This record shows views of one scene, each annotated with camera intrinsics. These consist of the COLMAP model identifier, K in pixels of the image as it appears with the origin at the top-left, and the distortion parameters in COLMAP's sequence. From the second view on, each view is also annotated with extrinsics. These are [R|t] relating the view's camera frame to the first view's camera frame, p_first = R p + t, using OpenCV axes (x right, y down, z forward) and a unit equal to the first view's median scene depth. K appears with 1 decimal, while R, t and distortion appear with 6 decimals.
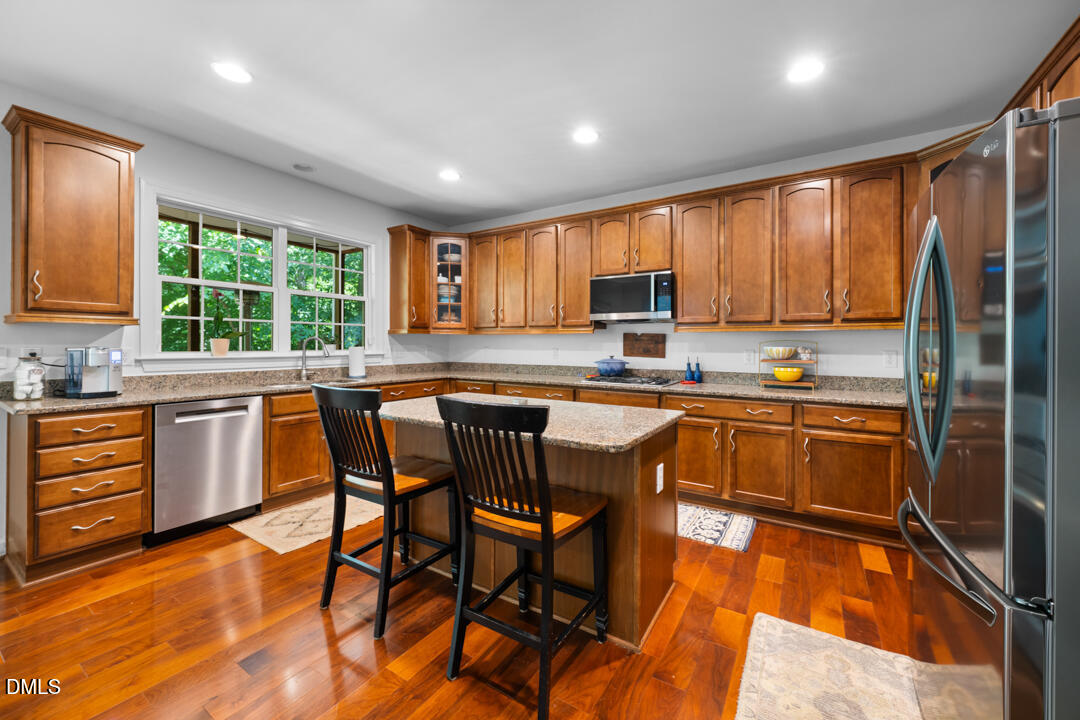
lens RADIAL K [[423.4, 0, 542.5], [0, 423.4, 342.1], [0, 0, 1]] dist [-0.001707, -0.000203]
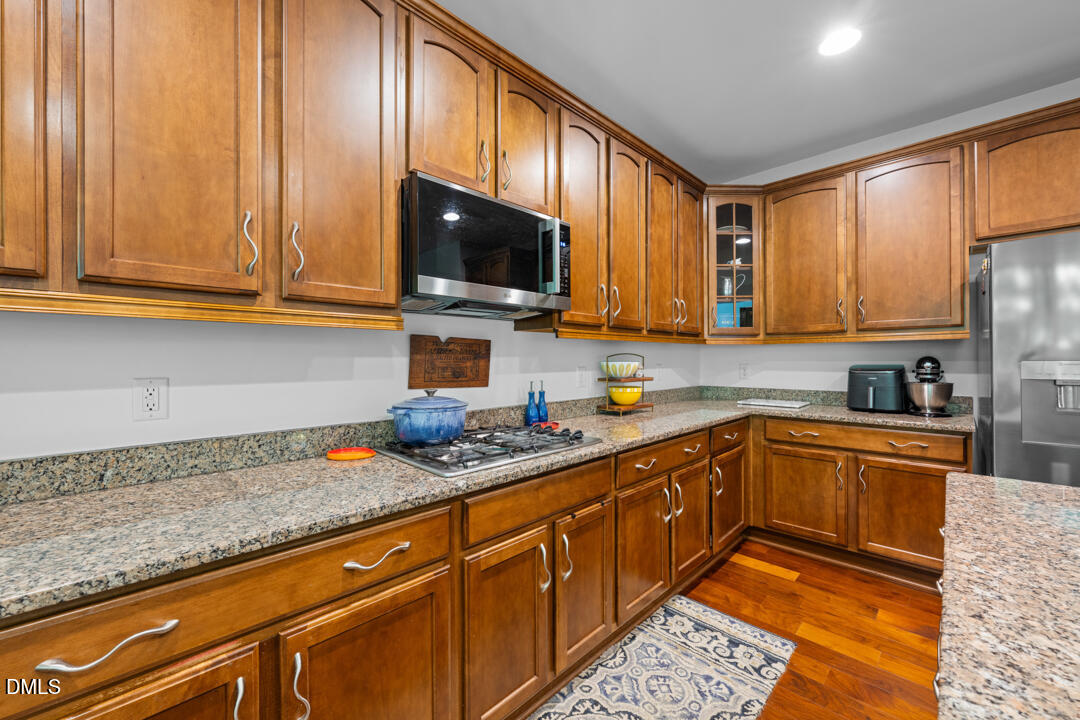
lens RADIAL K [[420.8, 0, 541.2], [0, 420.8, 358.1], [0, 0, 1]] dist [-0.002263, -0.000201]
pose [[0.214514, -0.002995, 0.976716, -0.236082], [0.001675, 0.999995, 0.002698, 0.001718], [-0.976720, 0.001057, 0.214517, 0.960743]]
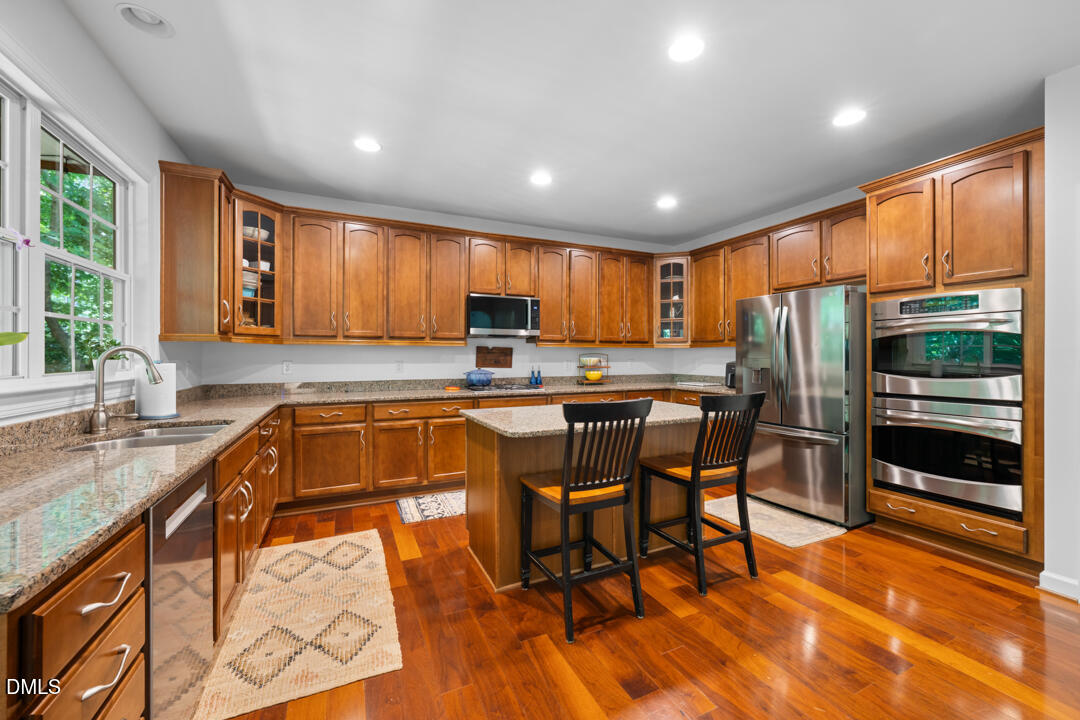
lens RADIAL K [[424.6, 0, 542.8], [0, 424.6, 355.2], [0, 0, 1]] dist [-0.002279, -0.000531]
pose [[0.534834, -0.003017, 0.844952, -0.793851], [-0.000949, 0.999991, 0.004171, -0.003919], [-0.844957, -0.003032, 0.534826, 0.327935]]
